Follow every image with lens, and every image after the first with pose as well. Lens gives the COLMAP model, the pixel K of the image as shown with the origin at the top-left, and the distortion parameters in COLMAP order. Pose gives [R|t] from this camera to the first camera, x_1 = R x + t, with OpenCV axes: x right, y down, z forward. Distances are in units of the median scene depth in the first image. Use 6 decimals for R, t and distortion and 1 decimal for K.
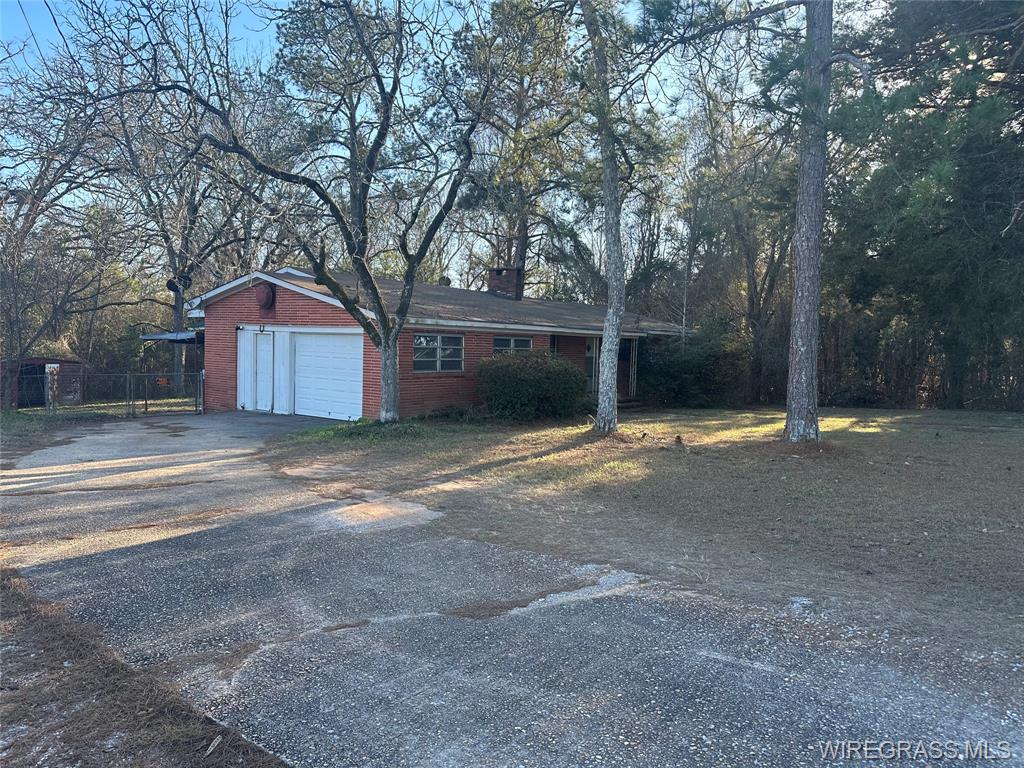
lens RADIAL K [[726.5, 0, 515.2], [0, 726.5, 384.5], [0, 0, 1]] dist [0.033331, -0.005686]
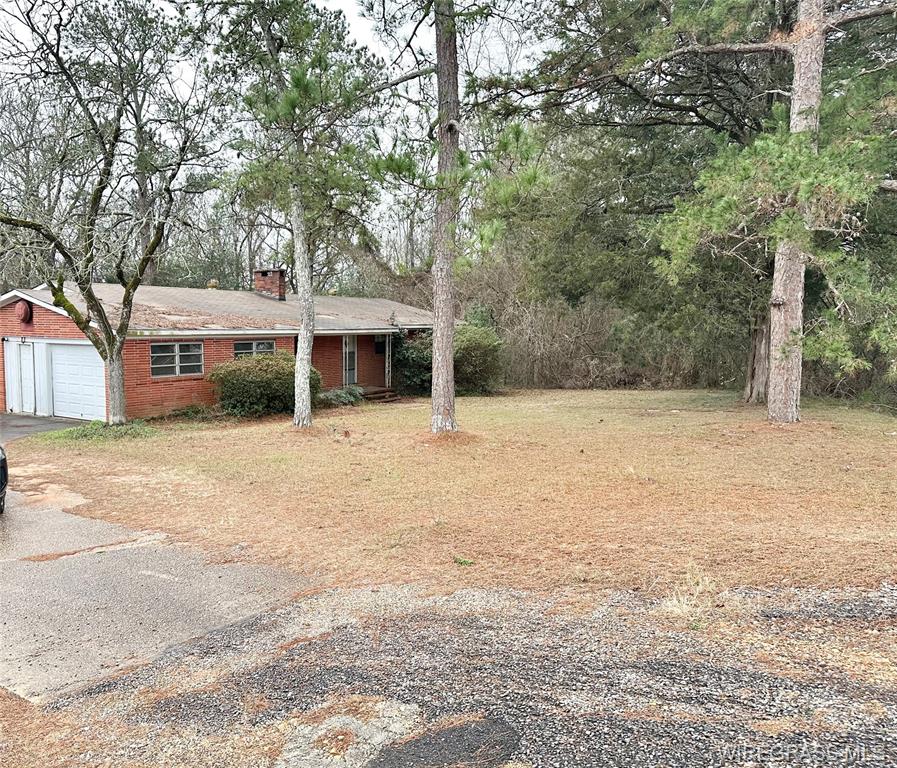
lens RADIAL K [[770.4, 0, 383.9], [0, 770.4, 382.6], [0, 0, 1]] dist [0.026562, -0.017394]
pose [[0.999469, -0.026161, 0.019421, 0.186538], [0.025635, 0.999311, 0.026855, -0.030272], [-0.020110, -0.026343, 0.999451, -0.203418]]
